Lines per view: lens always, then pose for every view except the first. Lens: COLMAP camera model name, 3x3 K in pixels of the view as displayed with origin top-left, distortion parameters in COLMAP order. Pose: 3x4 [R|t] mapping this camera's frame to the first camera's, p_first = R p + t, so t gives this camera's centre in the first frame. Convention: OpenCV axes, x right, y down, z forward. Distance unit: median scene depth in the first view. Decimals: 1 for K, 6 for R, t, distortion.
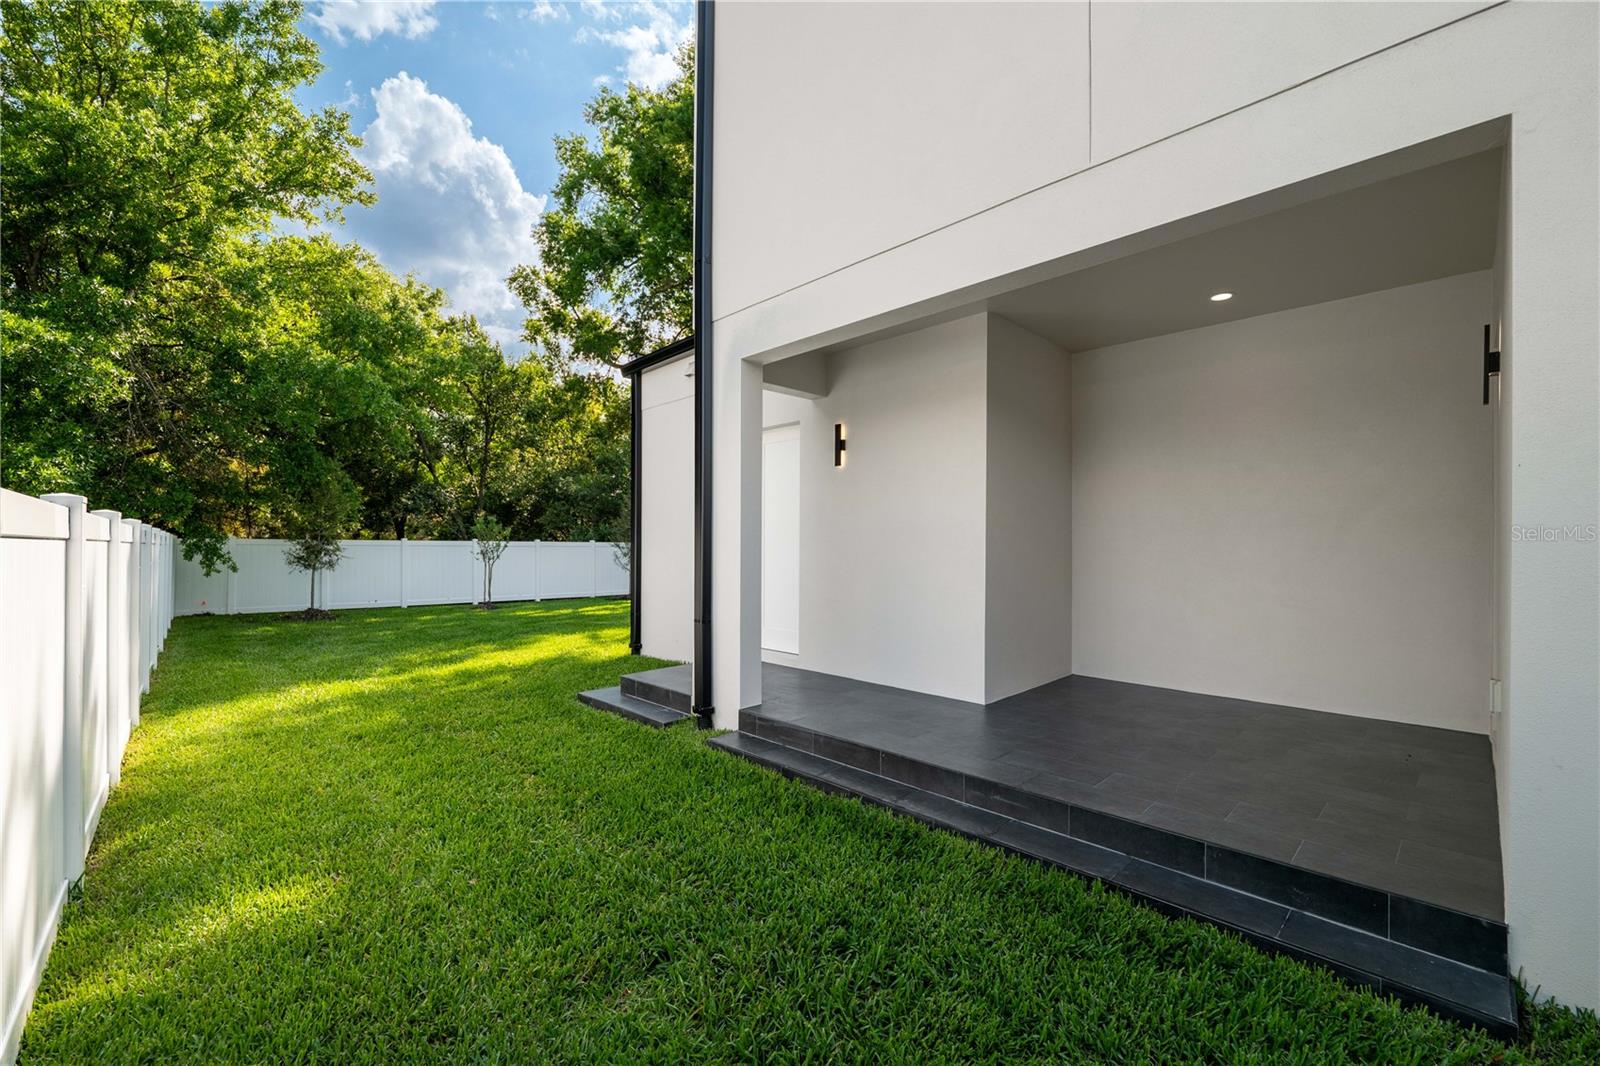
lens RADIAL K [[651.3, 0, 791.7], [0, 651.3, 537.7], [0, 0, 1]] dist [-0.009870, 0.000596]
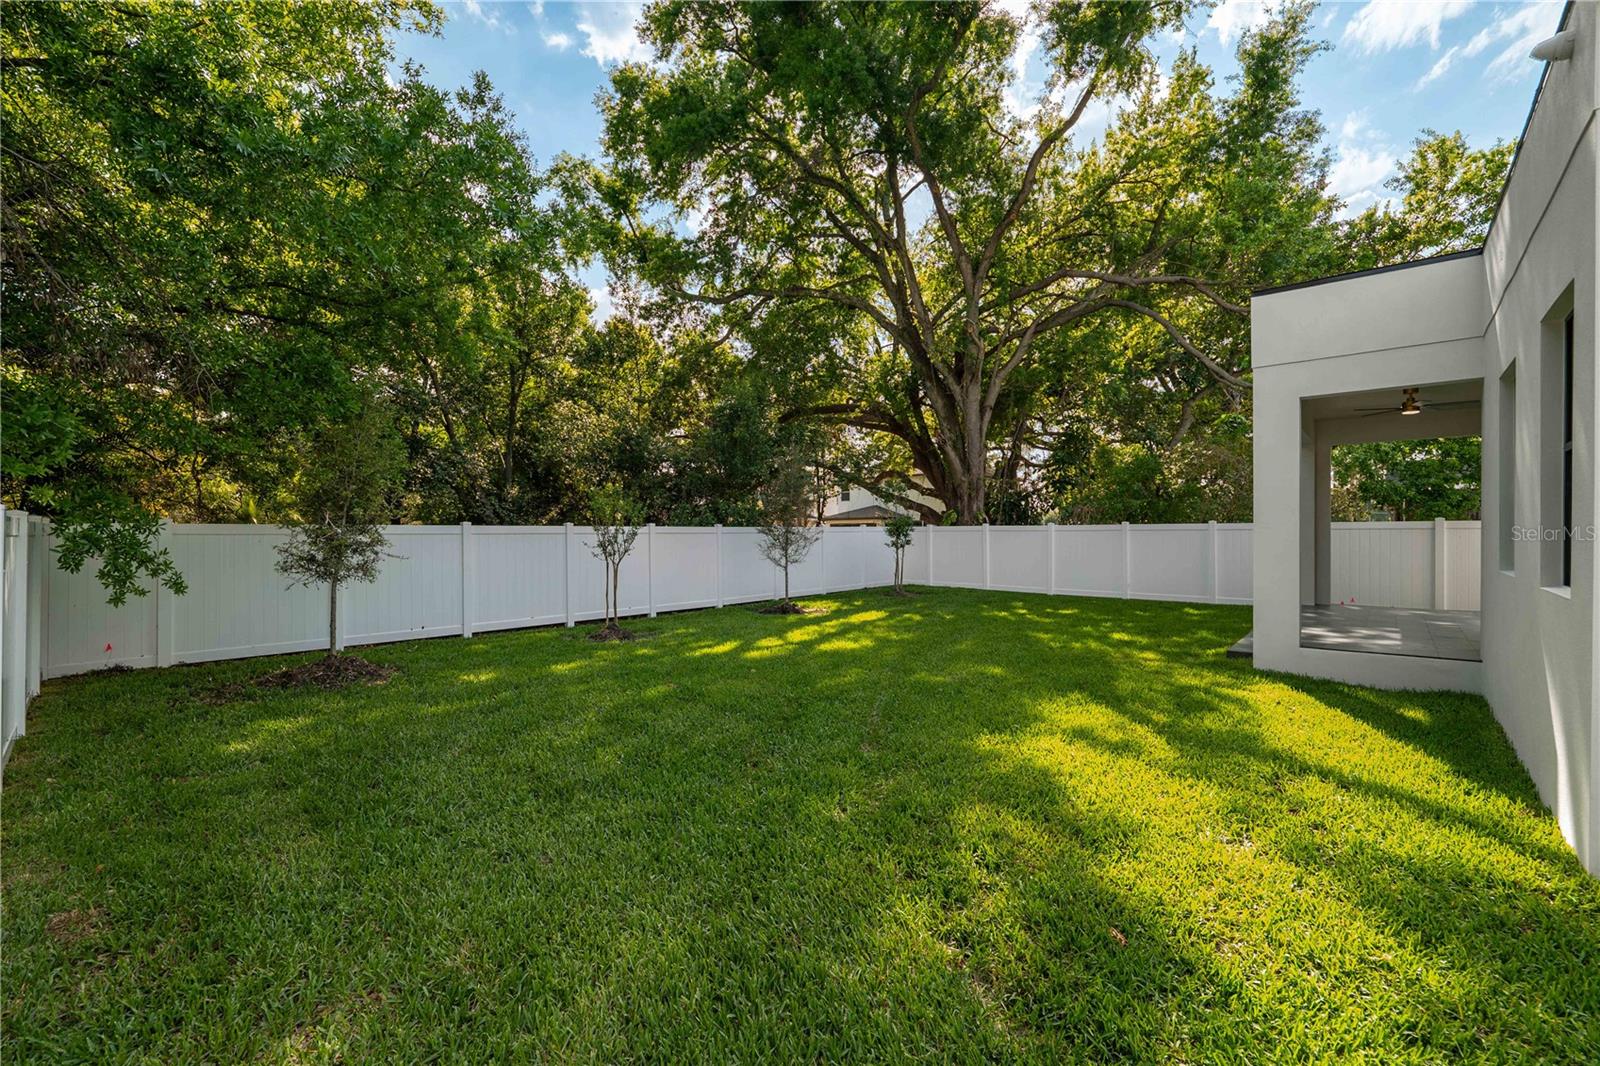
lens RADIAL K [[651.3, 0, 808.8], [0, 651.3, 531.0], [0, 0, 1]] dist [-0.009870, 0.000596]
pose [[0.995525, -0.005761, 0.094323, -0.396490], [0.004384, 0.999881, 0.014792, 0.002362], [-0.094397, -0.014312, 0.995432, 0.431841]]
